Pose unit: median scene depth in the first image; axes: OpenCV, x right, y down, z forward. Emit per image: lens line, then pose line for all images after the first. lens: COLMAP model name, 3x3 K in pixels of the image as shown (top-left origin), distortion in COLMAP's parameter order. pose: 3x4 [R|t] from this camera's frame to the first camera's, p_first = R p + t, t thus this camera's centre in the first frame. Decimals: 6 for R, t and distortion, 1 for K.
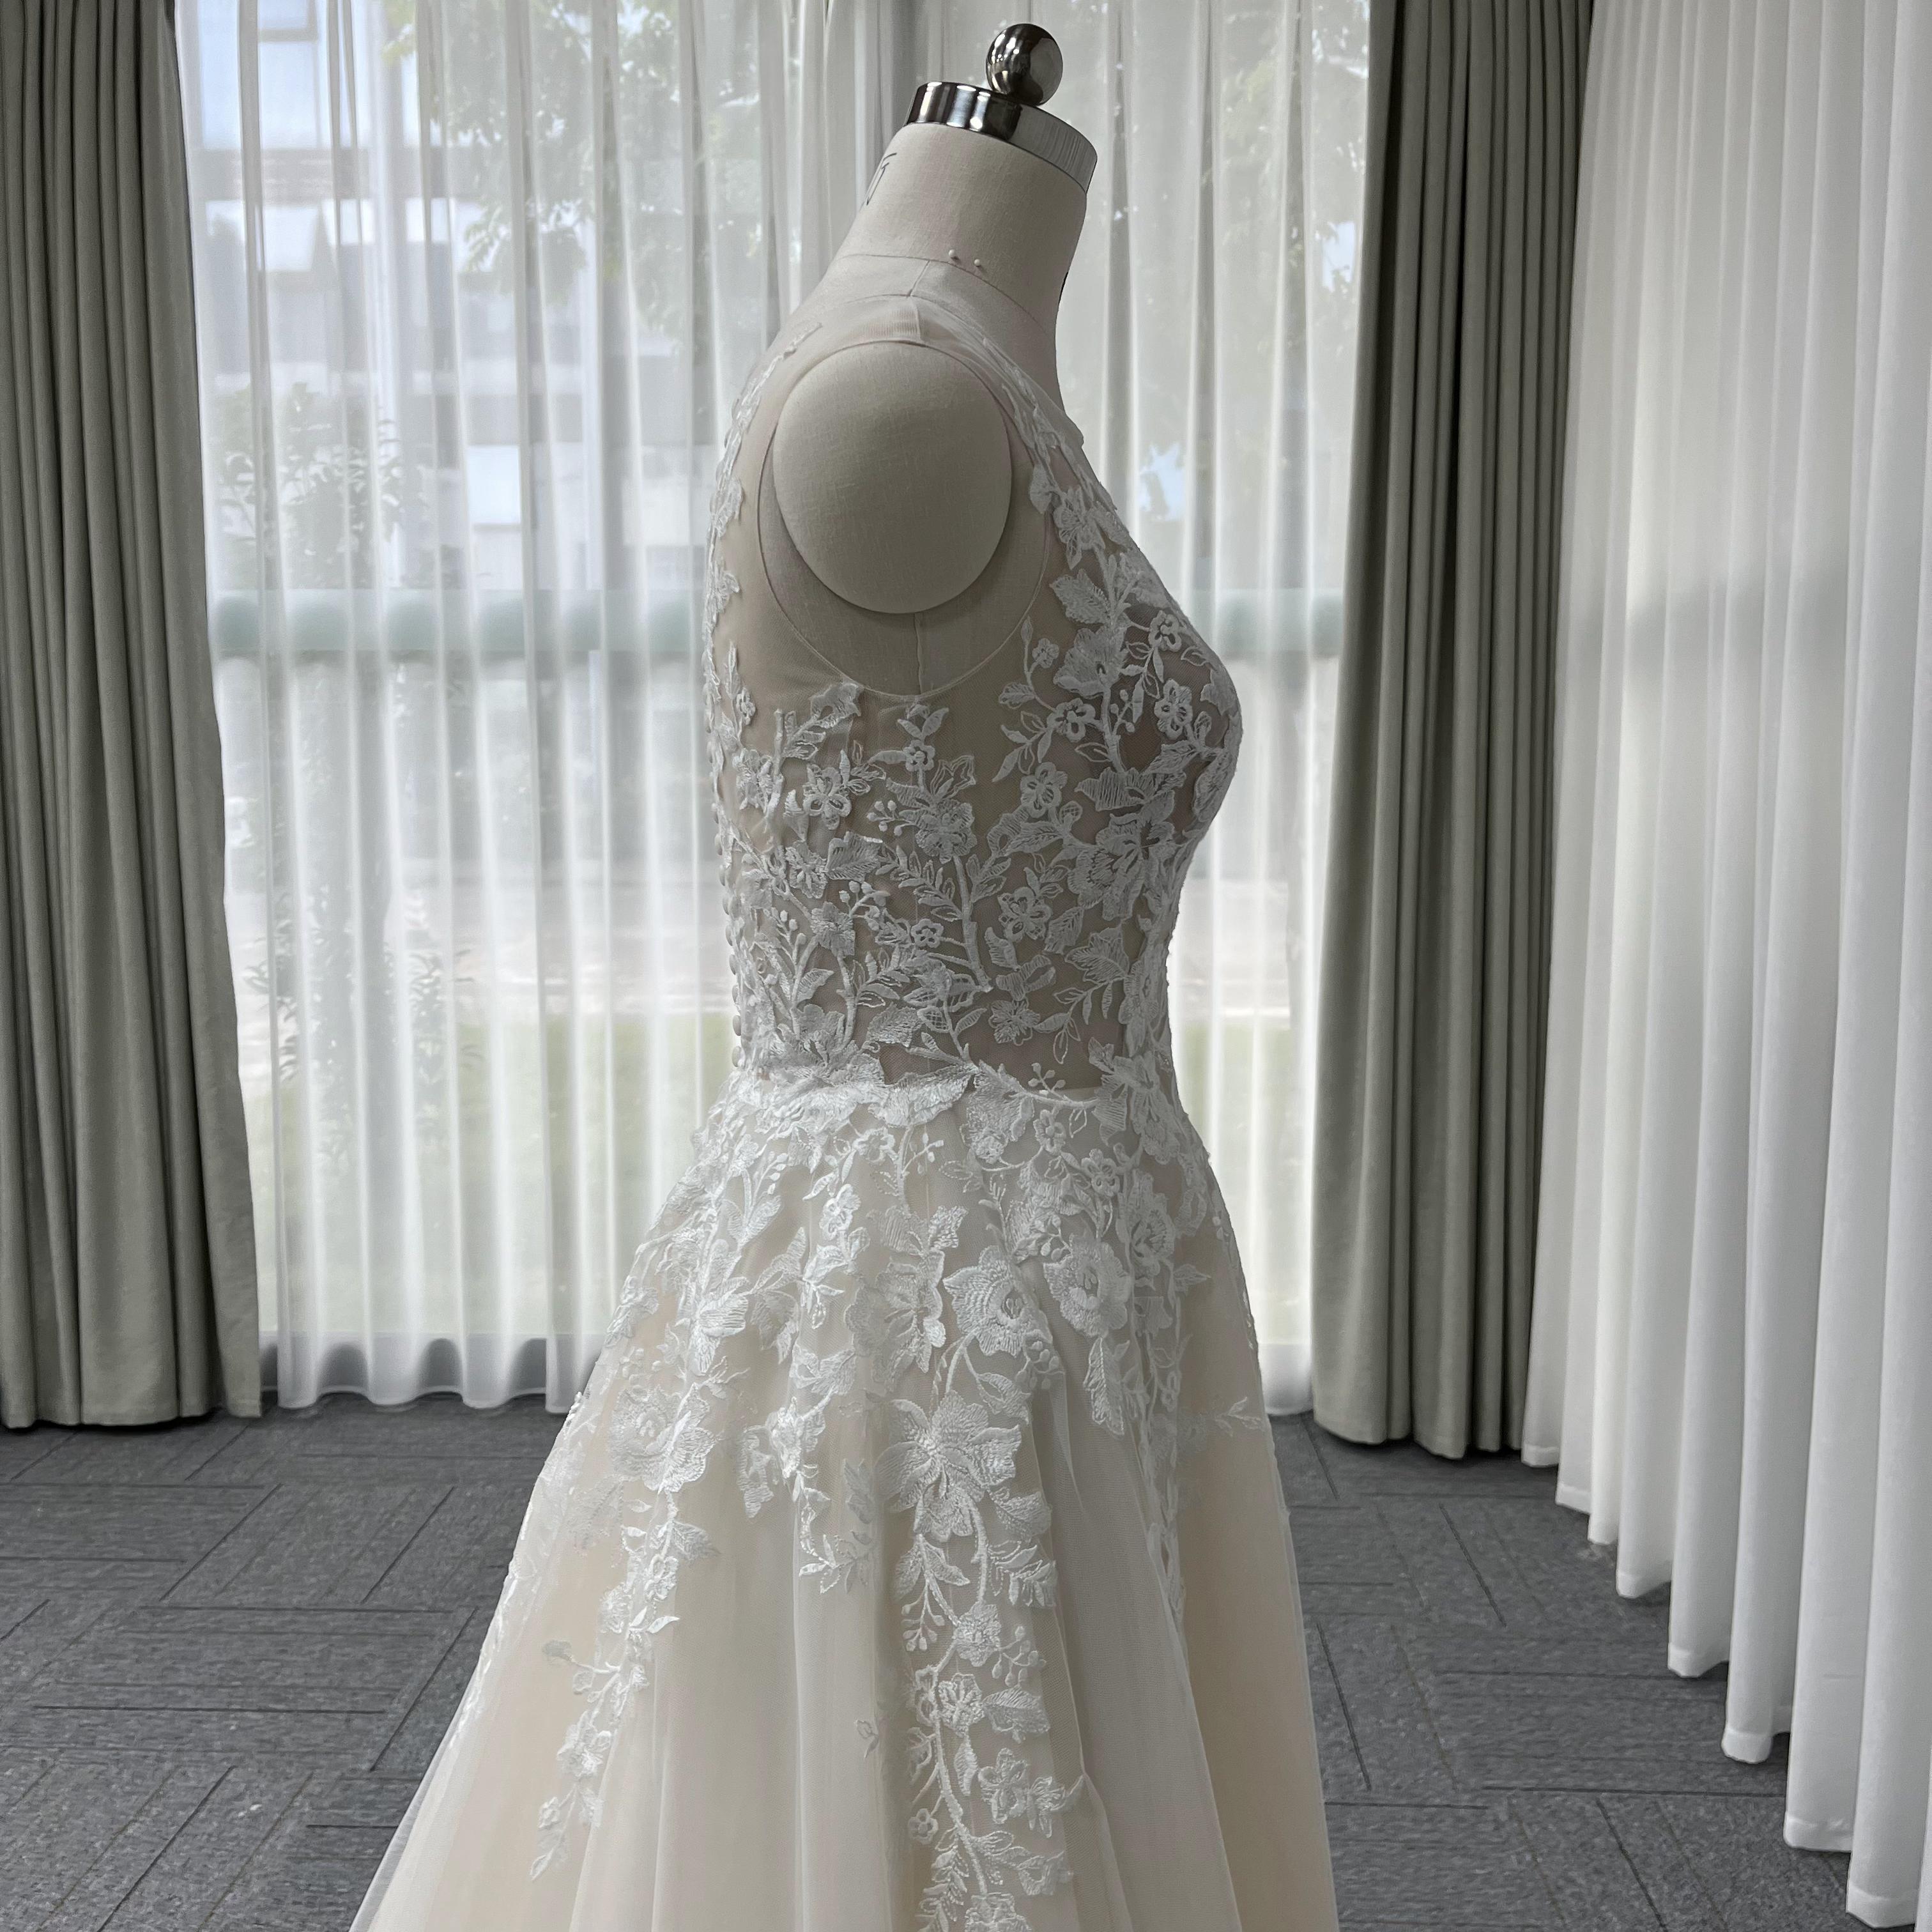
lens RADIAL K [[1902.2, 0, 959.6], [0, 1902.2, 976.9], [0, 0, 1]] dist [0.067535, -0.073529]
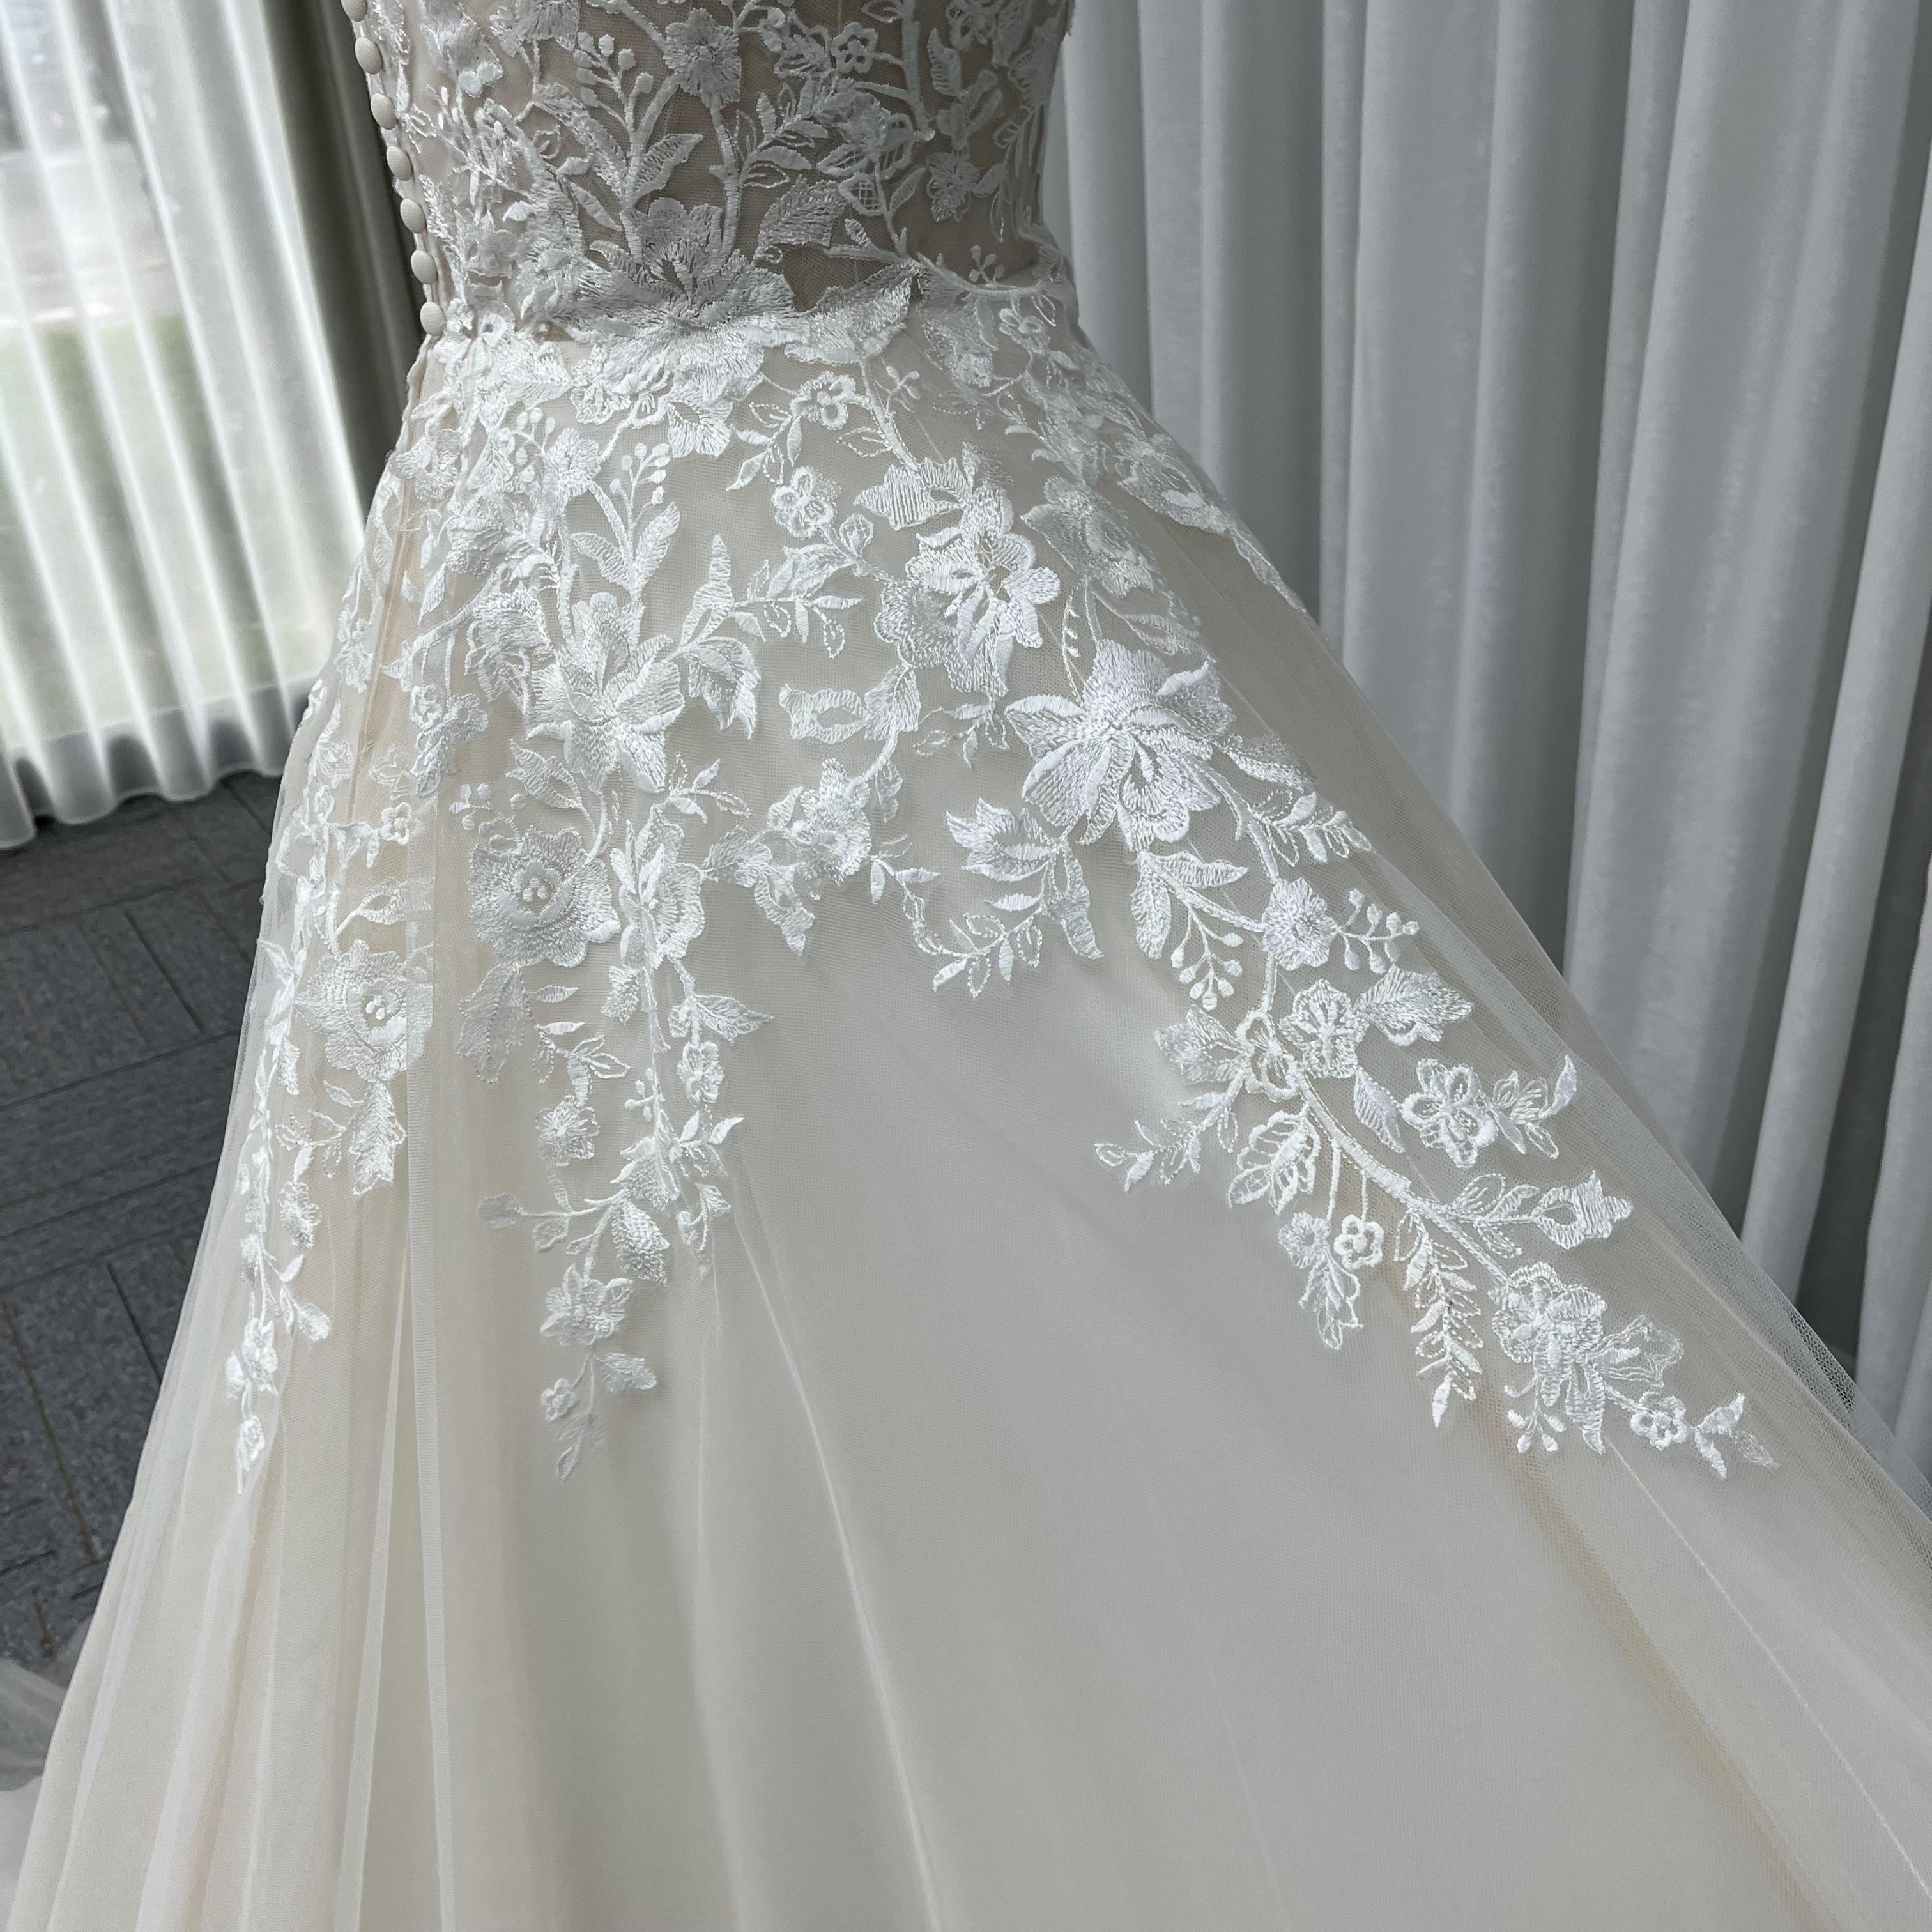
lens RADIAL K [[1968.9, 0, 986.8], [0, 1968.9, 966.2], [0, 0, 1]] dist [0.051673, 0.005862]
pose [[0.843176, -0.302488, 0.444472, -0.365068], [0.123606, 0.913633, 0.387293, 0.005265], [-0.523236, -0.271616, 0.807743, 0.342319]]
